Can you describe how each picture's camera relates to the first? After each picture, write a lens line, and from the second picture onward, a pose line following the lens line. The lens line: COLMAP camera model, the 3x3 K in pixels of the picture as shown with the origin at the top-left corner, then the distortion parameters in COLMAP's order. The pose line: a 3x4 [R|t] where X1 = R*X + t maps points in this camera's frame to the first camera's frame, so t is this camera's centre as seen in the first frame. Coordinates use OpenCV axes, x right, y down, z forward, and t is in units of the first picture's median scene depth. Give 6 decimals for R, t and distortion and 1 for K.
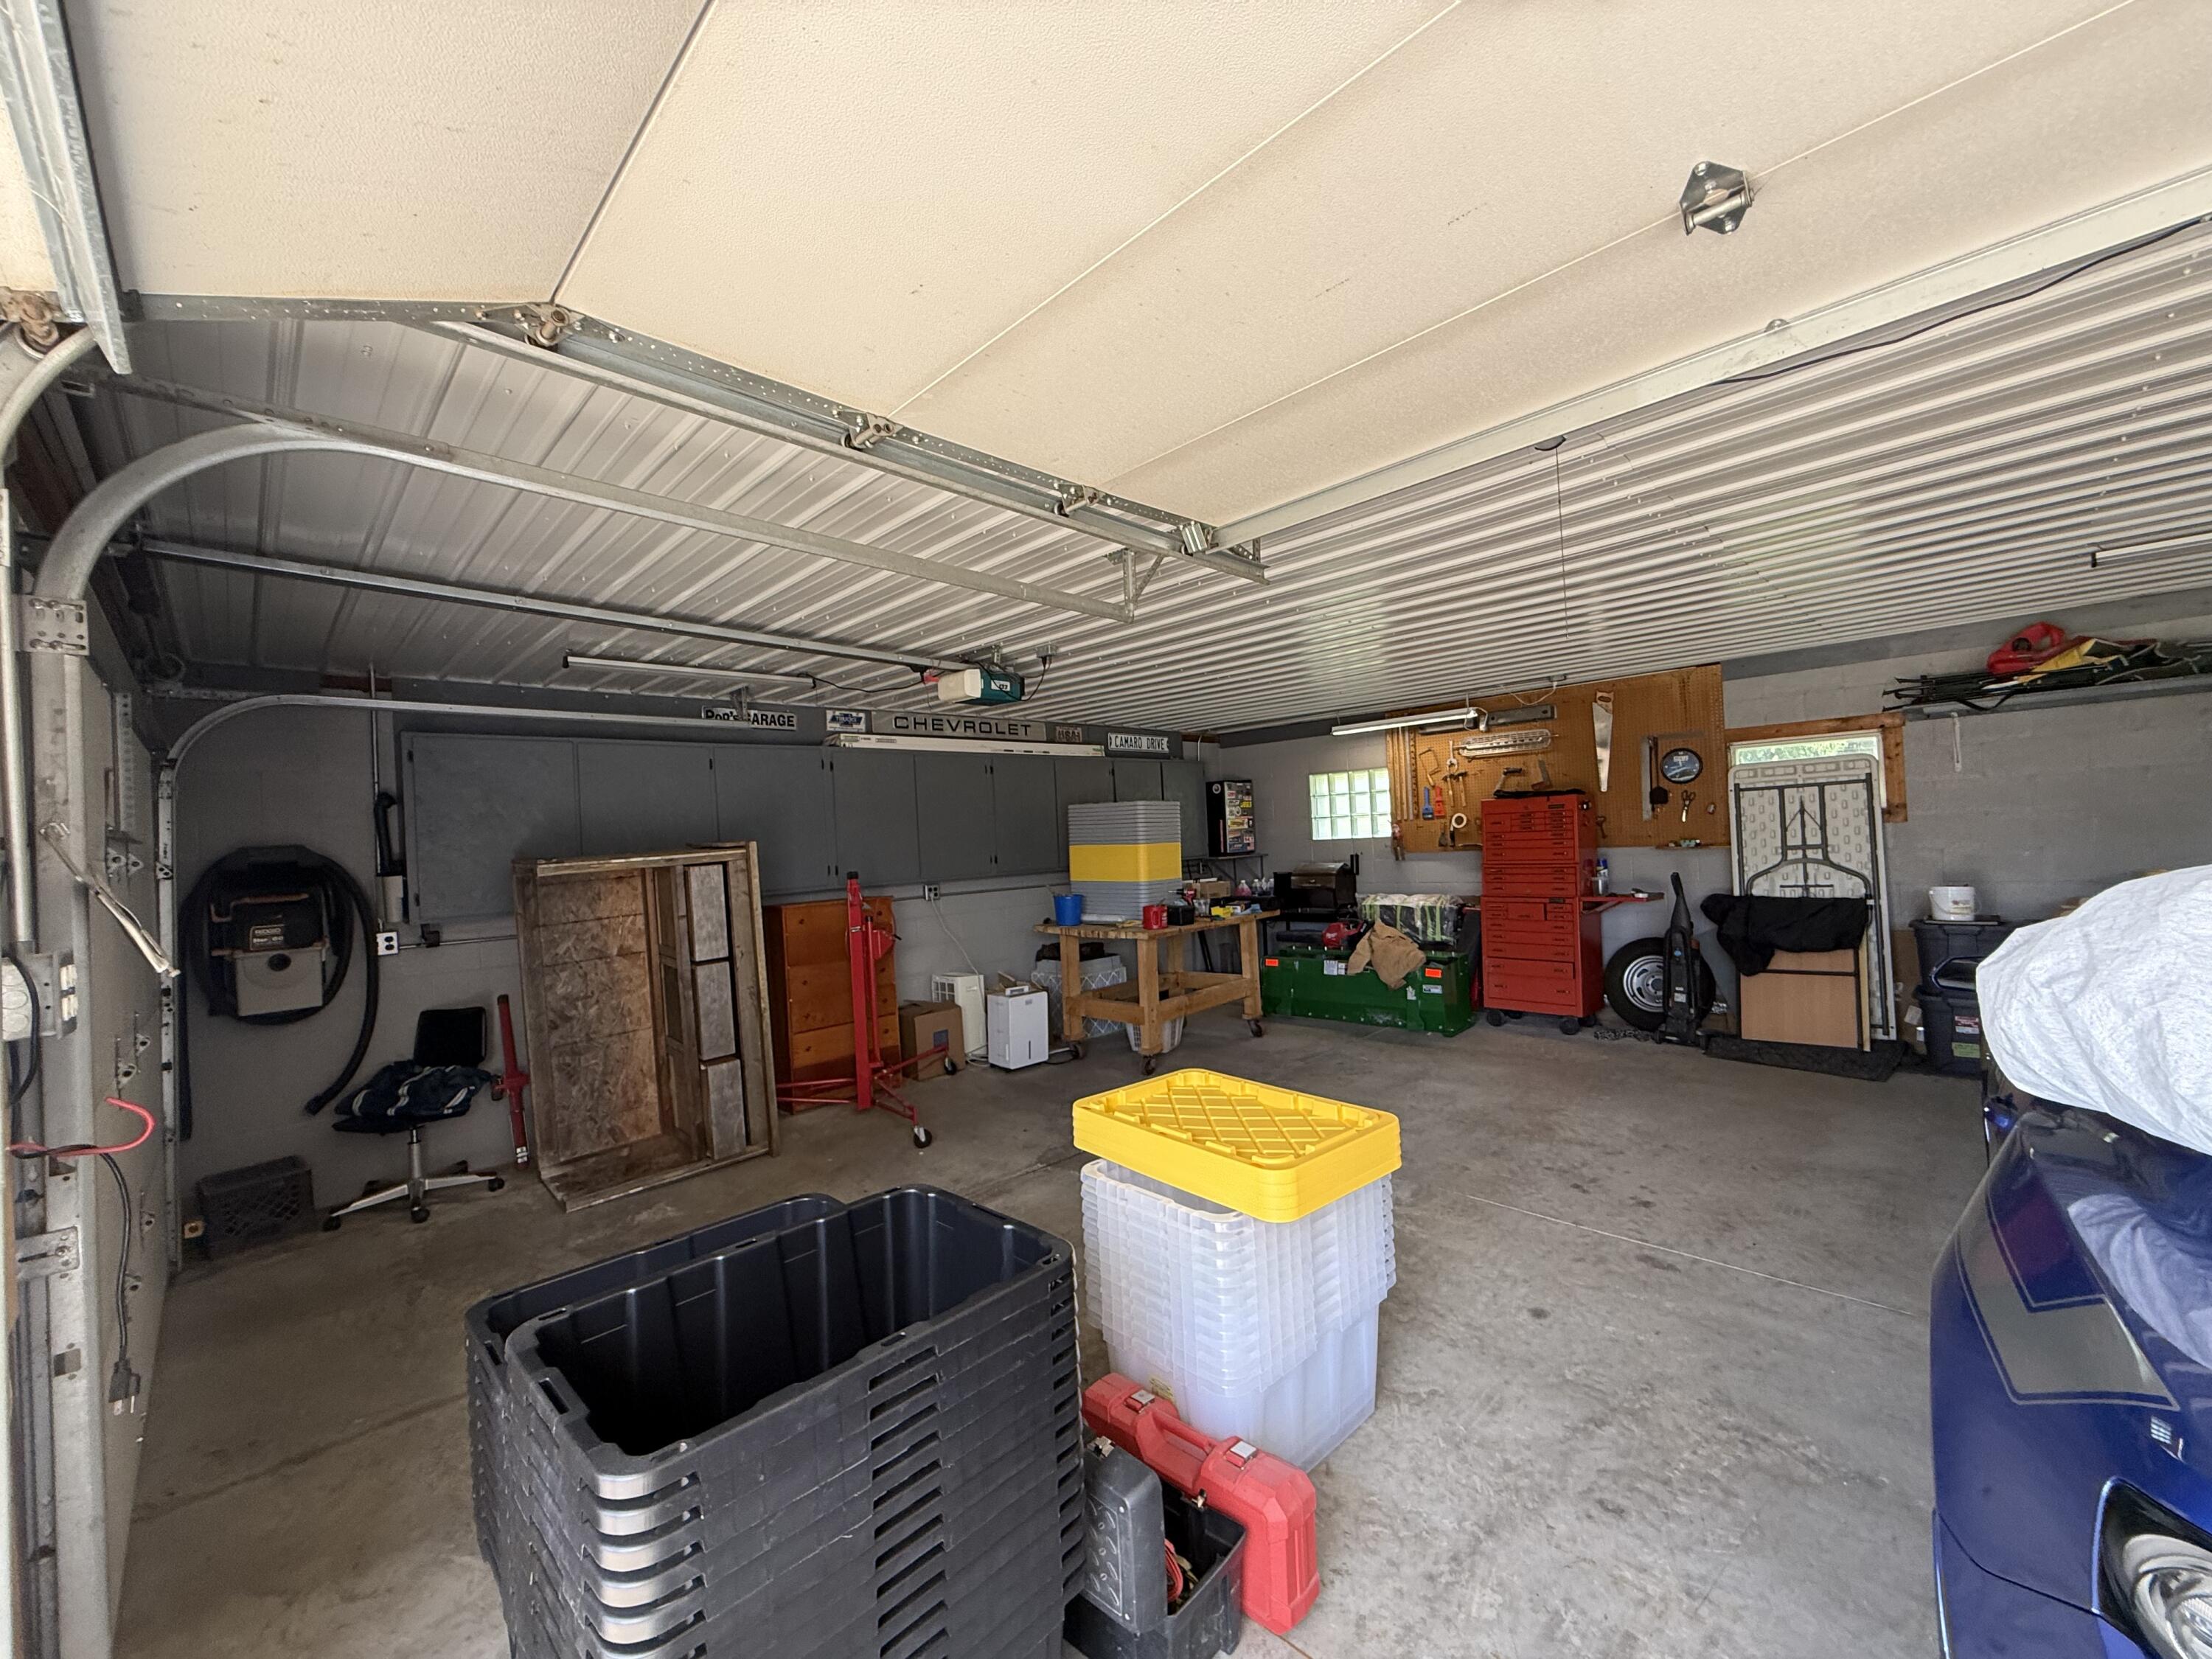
lens RADIAL K [[874.9, 0, 1098.8], [0, 874.9, 828.2], [0, 0, 1]] dist [0.000090, -0.000269]
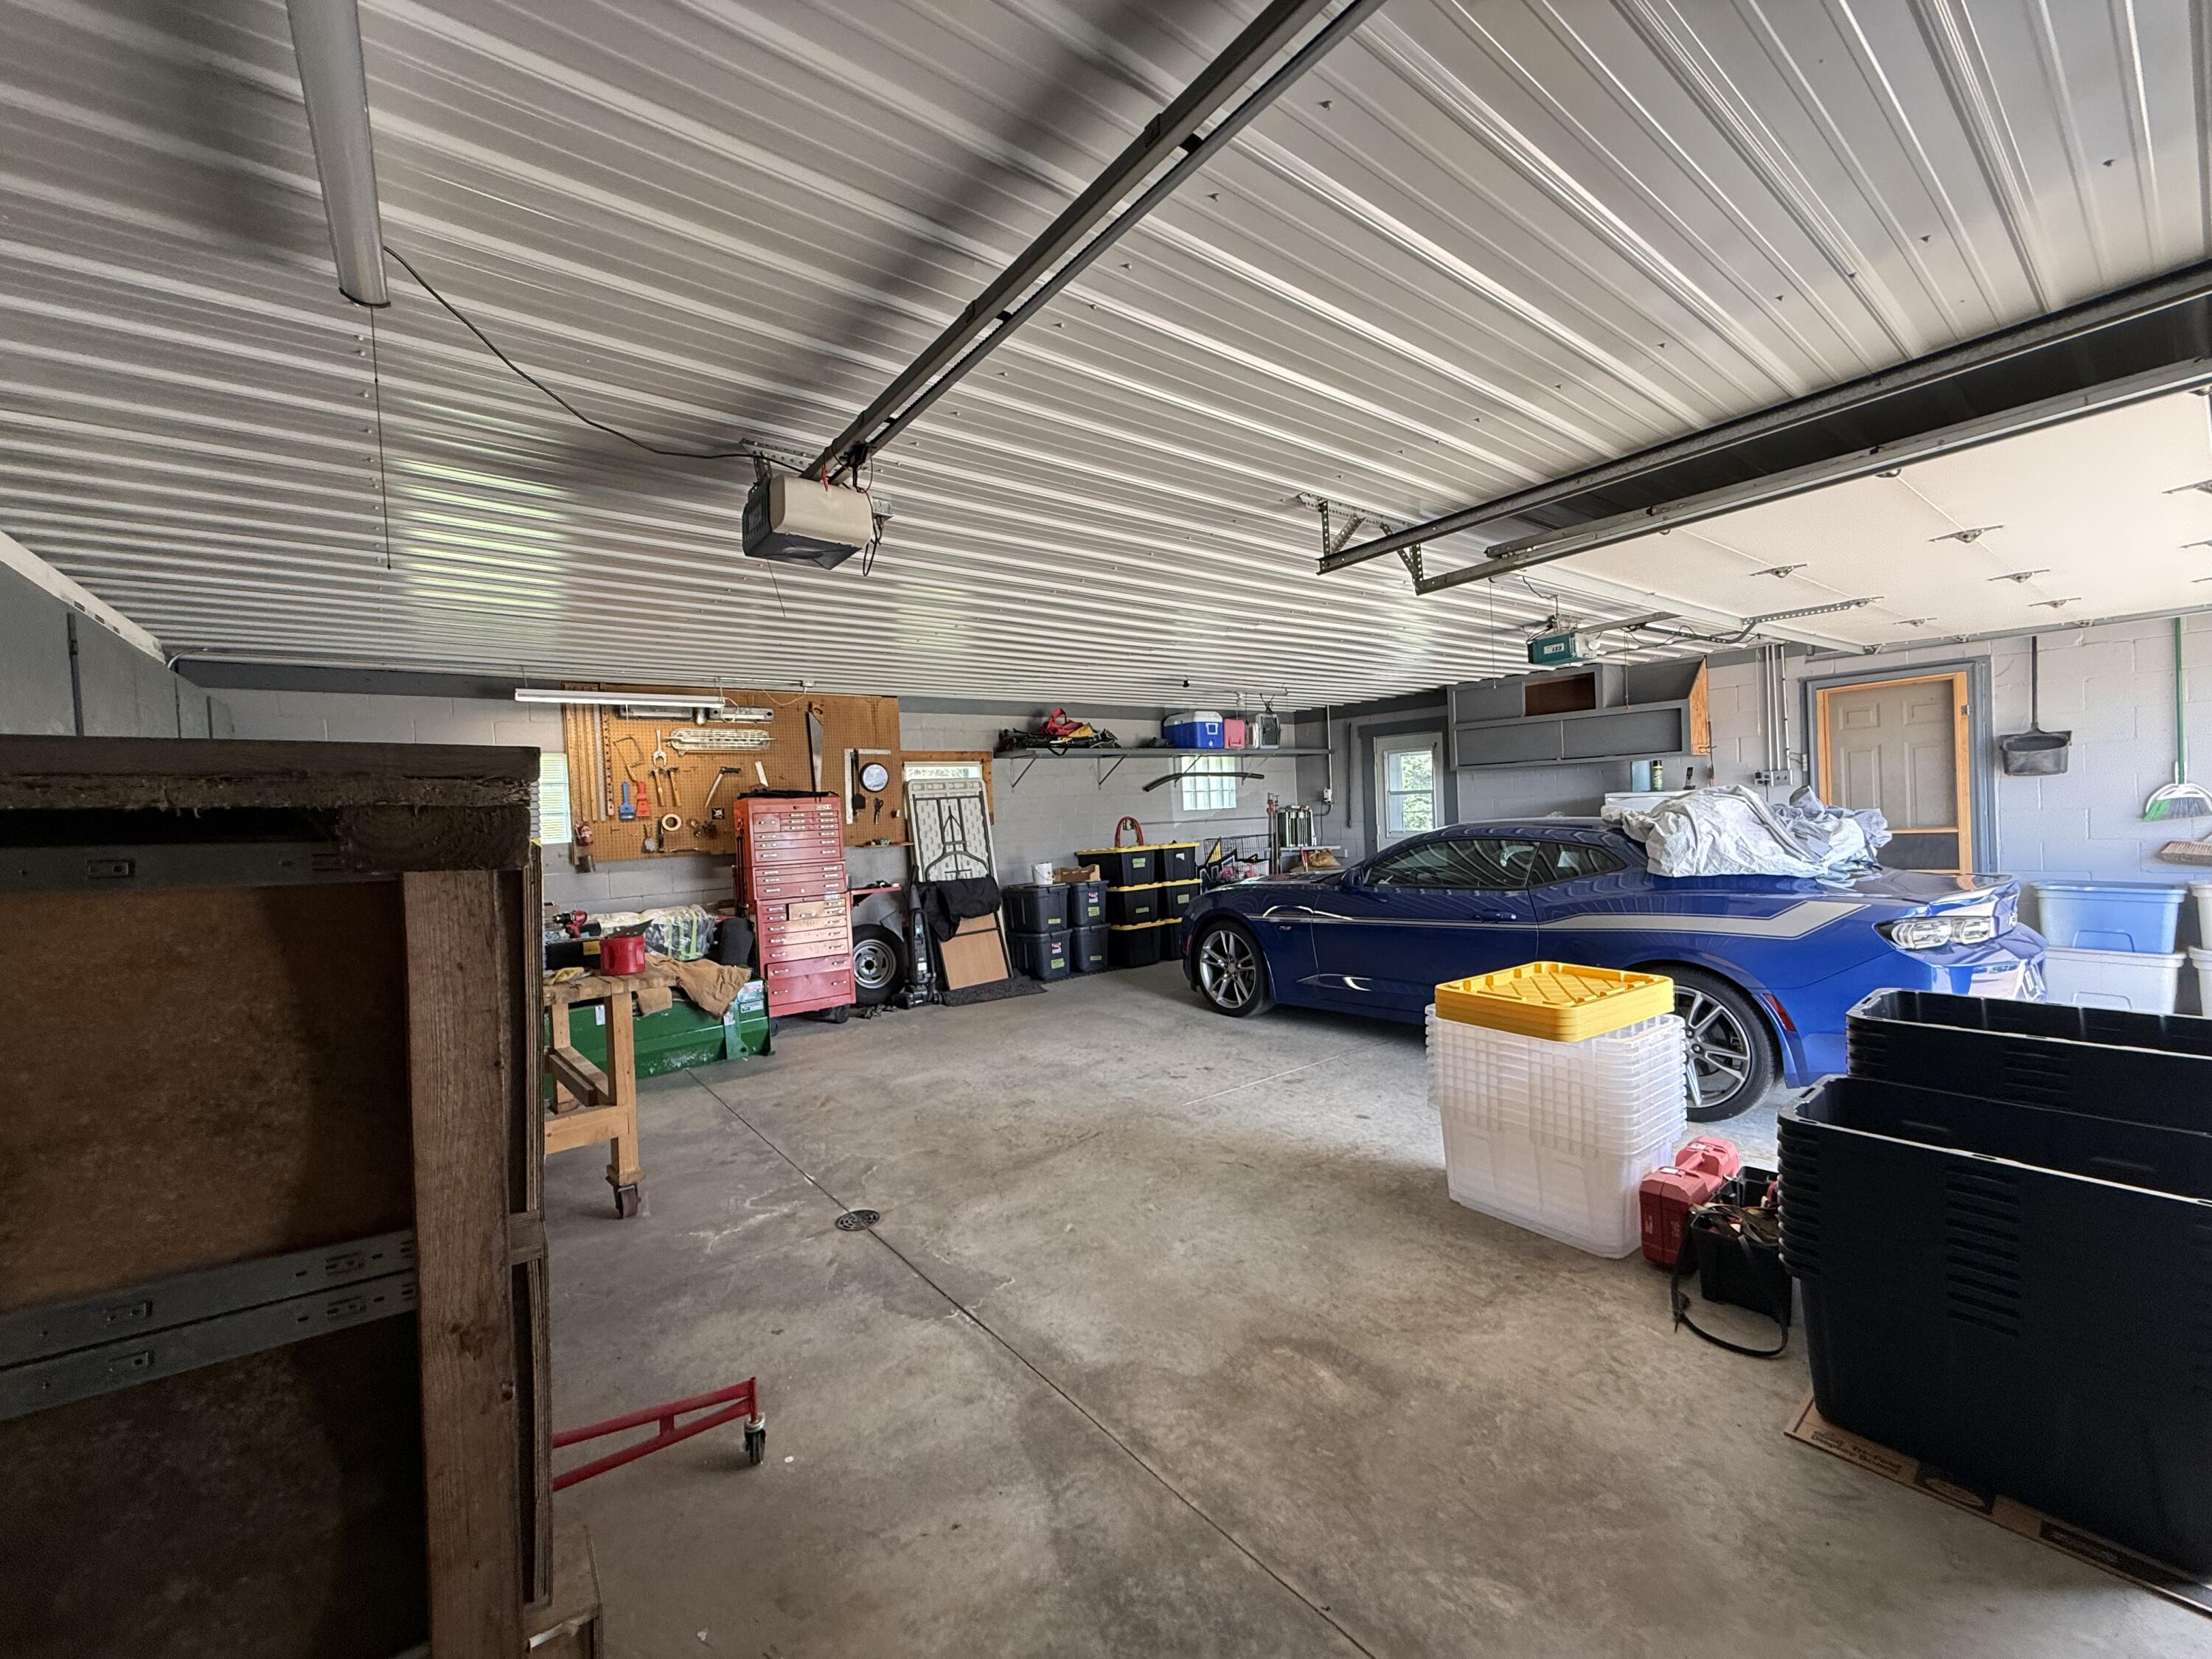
lens RADIAL K [[874.9, 0, 1098.8], [0, 874.9, 828.2], [0, 0, 1]] dist [0.000090, -0.000269]
pose [[0.123624, 0.021772, 0.992090, -0.524896], [0.025551, 0.999358, -0.025116, 0.039186], [-0.992000, 0.028454, 0.122988, 0.615555]]
